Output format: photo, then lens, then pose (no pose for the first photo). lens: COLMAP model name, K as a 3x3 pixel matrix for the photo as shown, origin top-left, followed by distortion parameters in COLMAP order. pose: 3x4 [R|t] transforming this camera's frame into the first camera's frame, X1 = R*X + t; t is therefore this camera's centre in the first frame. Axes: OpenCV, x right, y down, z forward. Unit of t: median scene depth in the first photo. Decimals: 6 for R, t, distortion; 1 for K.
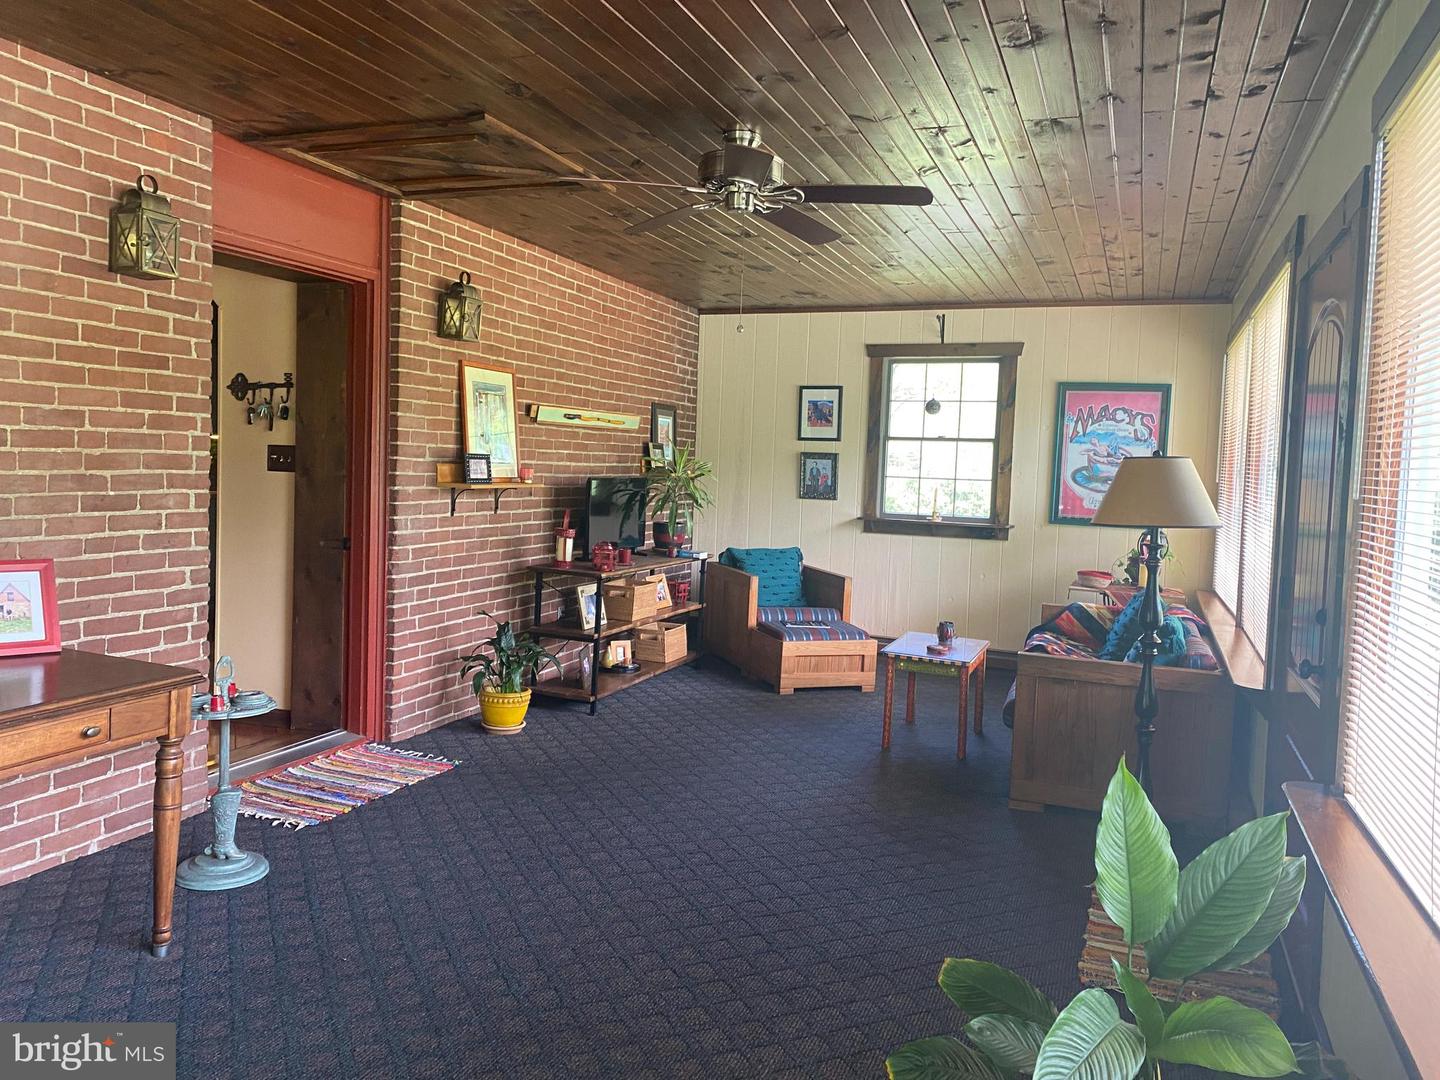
lens RADIAL K [[1098.3, 0, 713.3], [0, 1098.3, 536.5], [0, 0, 1]] dist [0.065207, -0.003942]
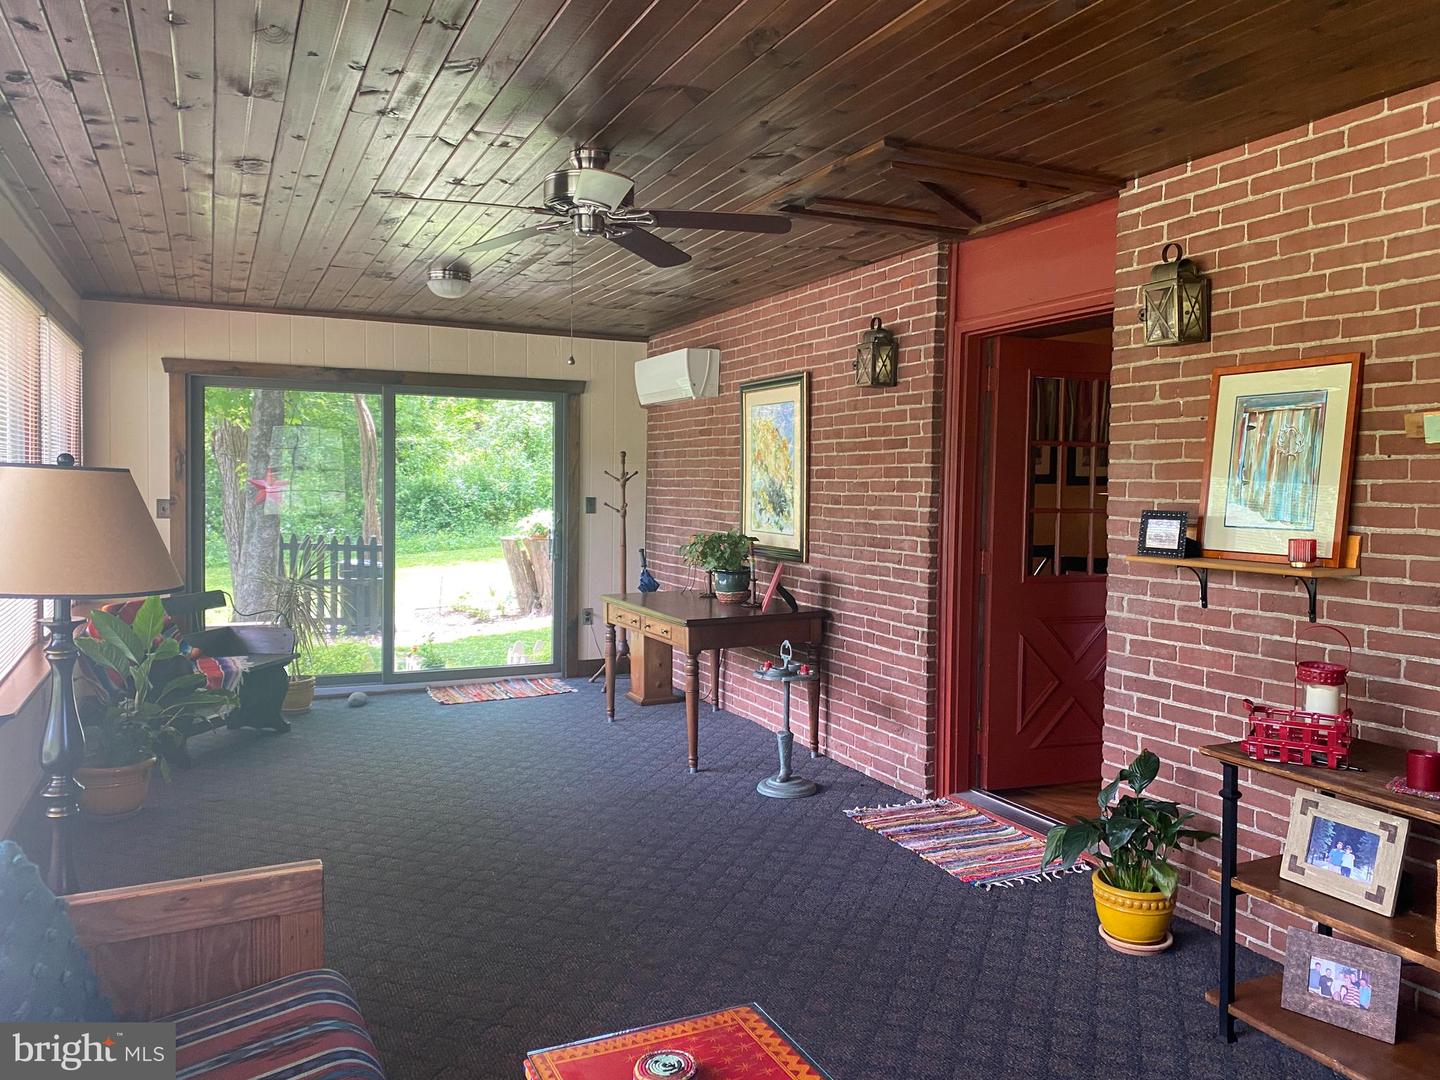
lens RADIAL K [[1098.3, 0, 714.4], [0, 1098.3, 534.3], [0, 0, 1]] dist [0.065207, -0.003942]
pose [[-0.696101, -0.018455, -0.717707, 0.535707], [-0.093685, 0.993457, 0.065320, -0.094604], [0.711805, 0.112708, -0.693275, 1.512954]]
